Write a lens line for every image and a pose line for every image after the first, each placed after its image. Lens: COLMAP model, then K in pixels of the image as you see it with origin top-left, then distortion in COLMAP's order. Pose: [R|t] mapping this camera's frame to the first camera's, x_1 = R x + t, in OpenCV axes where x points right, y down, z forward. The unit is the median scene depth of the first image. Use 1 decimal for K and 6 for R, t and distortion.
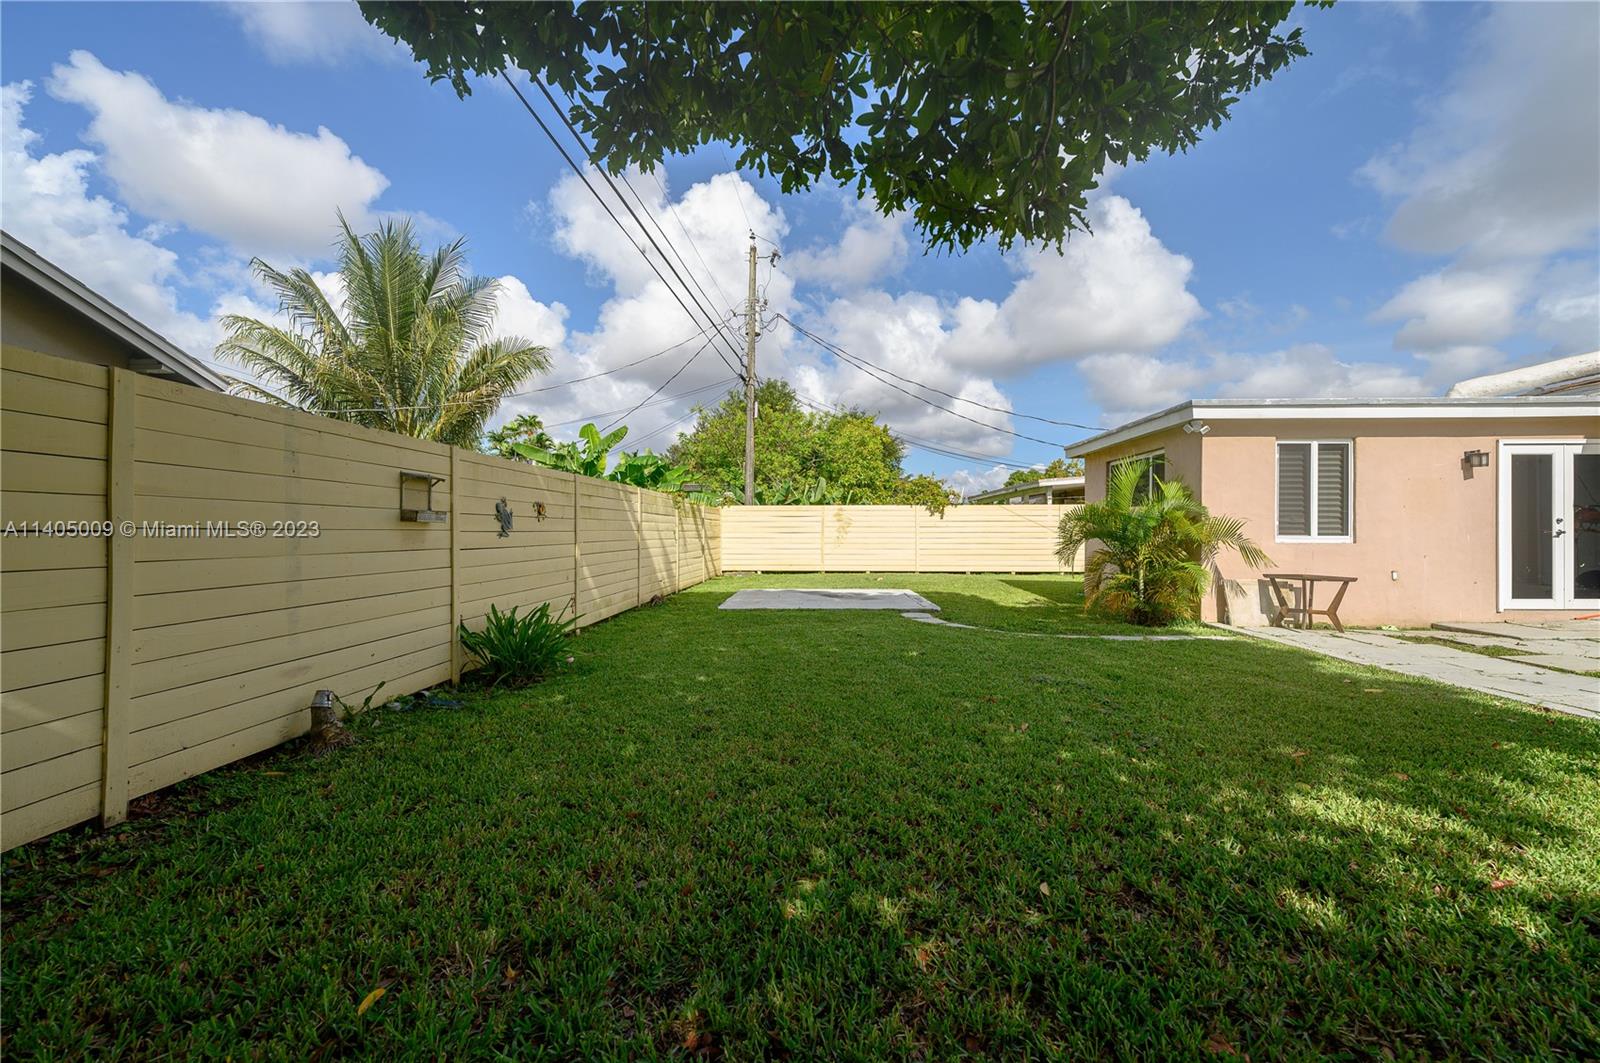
lens RADIAL K [[638.7, 0, 800.0], [0, 638.7, 531.5], [0, 0, 1]] dist [-0.002776, -0.000217]
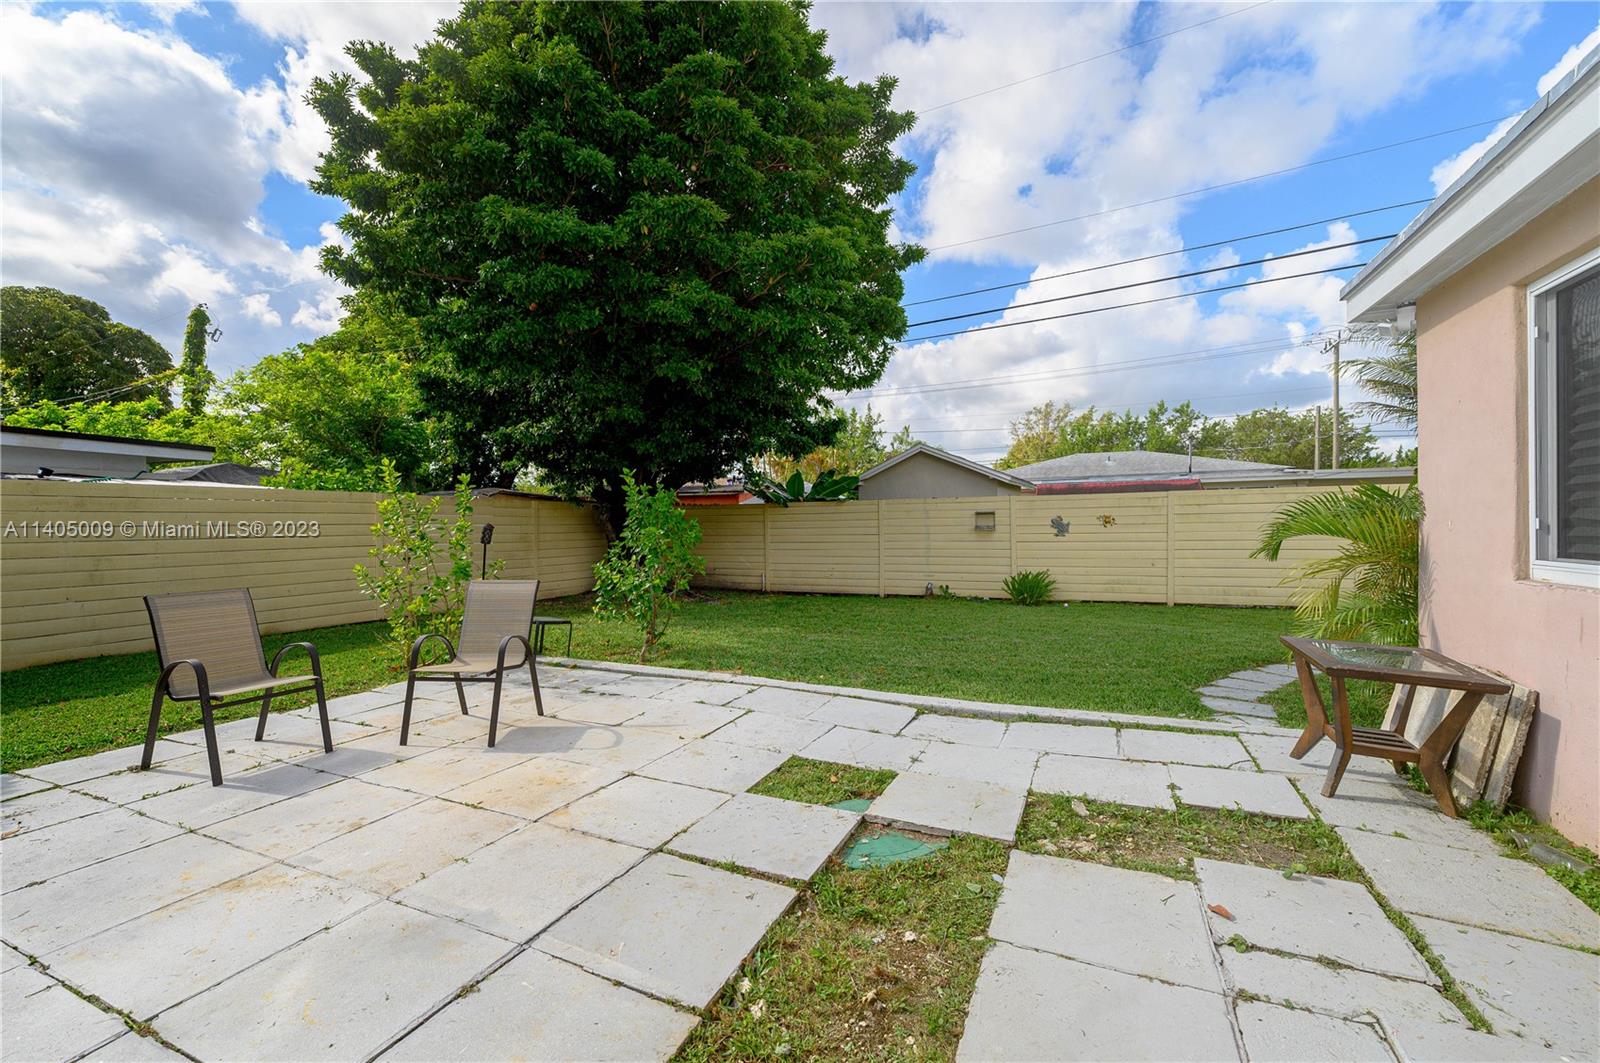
lens RADIAL K [[648.8, 0, 800.0], [0, 648.8, 531.5], [0, 0, 1]] dist [0.000412, 0.000020]
pose [[-0.370084, 0.007380, -0.928969, 1.242963], [0.011207, 0.999931, 0.003479, -0.016211], [0.928931, -0.009124, -0.370141, 0.768576]]
